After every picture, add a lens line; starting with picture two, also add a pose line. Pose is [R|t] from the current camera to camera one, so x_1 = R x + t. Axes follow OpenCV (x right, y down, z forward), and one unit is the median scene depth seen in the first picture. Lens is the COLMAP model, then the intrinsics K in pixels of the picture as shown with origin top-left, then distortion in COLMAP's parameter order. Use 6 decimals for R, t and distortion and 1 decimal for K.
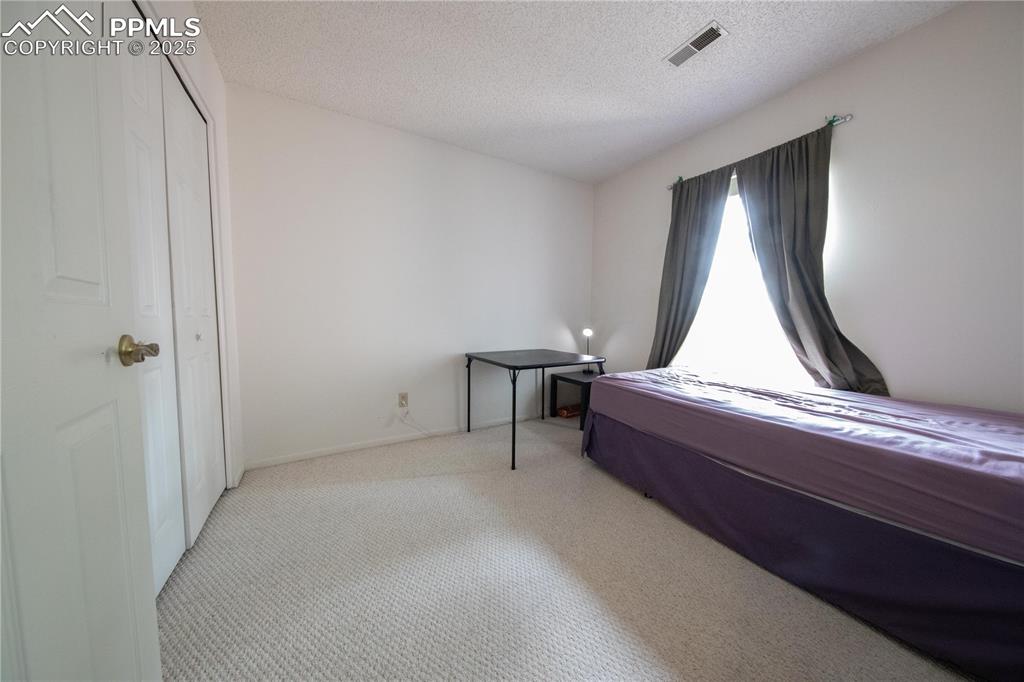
lens RADIAL K [[327.5, 0, 513.8], [0, 327.5, 340.3], [0, 0, 1]] dist [-0.000374, -0.000031]
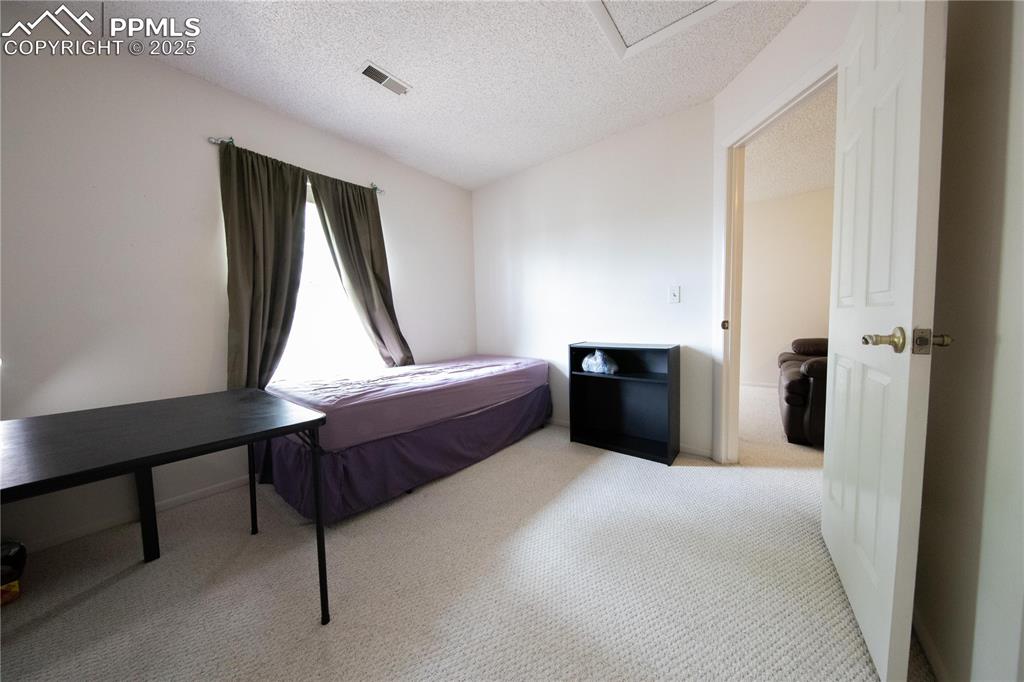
lens RADIAL K [[327.5, 0, 513.8], [0, 327.5, 340.3], [0, 0, 1]] dist [-0.000374, -0.000031]
pose [[-0.371698, -0.054470, 0.926754, -0.636527], [0.081311, 0.992531, 0.090947, -0.069569], [-0.924786, 0.109160, -0.364493, 0.990945]]
